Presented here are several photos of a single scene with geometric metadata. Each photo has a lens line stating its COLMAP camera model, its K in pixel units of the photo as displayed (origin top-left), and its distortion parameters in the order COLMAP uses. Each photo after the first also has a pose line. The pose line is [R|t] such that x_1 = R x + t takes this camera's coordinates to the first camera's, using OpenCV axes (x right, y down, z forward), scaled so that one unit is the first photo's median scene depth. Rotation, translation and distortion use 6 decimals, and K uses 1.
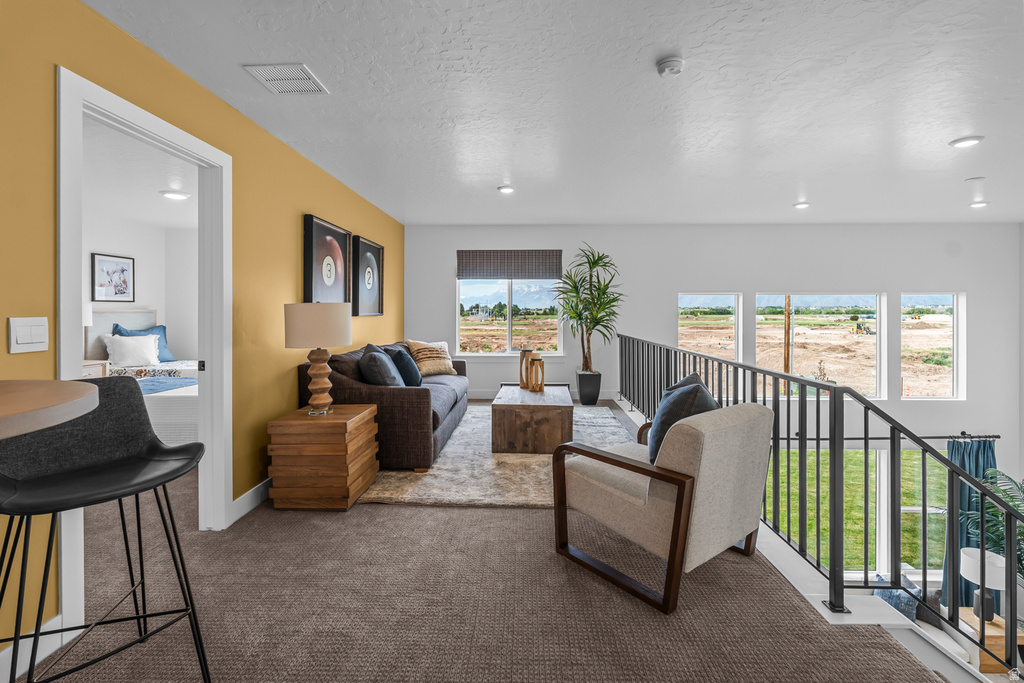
lens RADIAL K [[460.9, 0, 513.8], [0, 460.9, 312.6], [0, 0, 1]] dist [-0.001844, -0.001403]
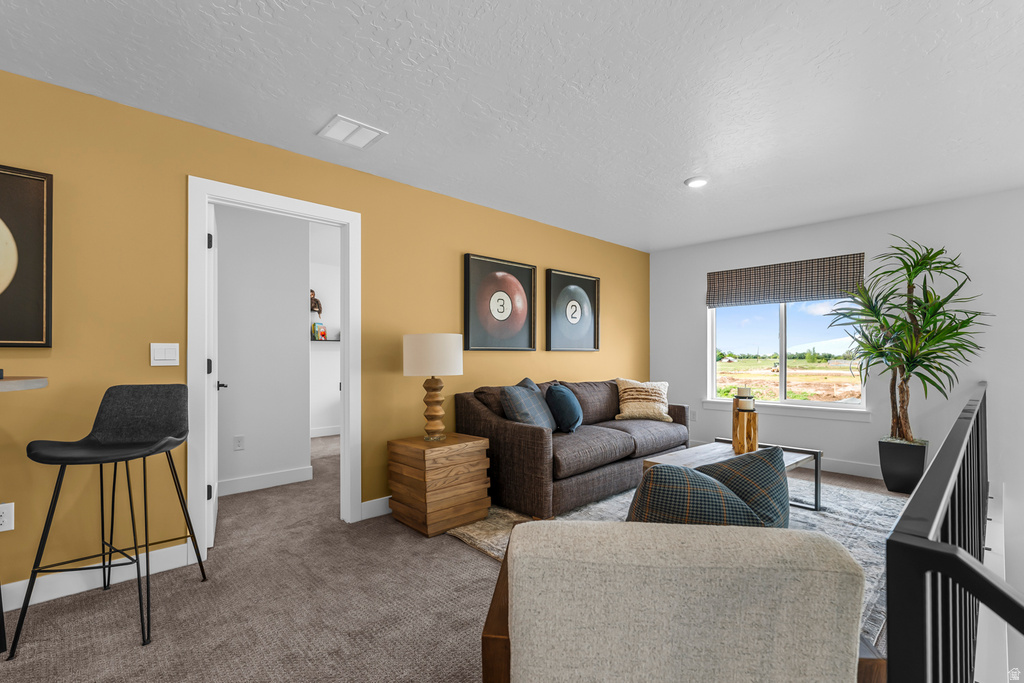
lens RADIAL K [[460.9, 0, 520.3], [0, 460.9, 355.5], [0, 0, 1]] dist [-0.001844, -0.001403]
pose [[0.716184, -0.000740, -0.697911, 0.248156], [-0.000095, 0.999999, -0.001158, 0.015371], [0.697911, 0.000896, 0.716184, 0.208432]]
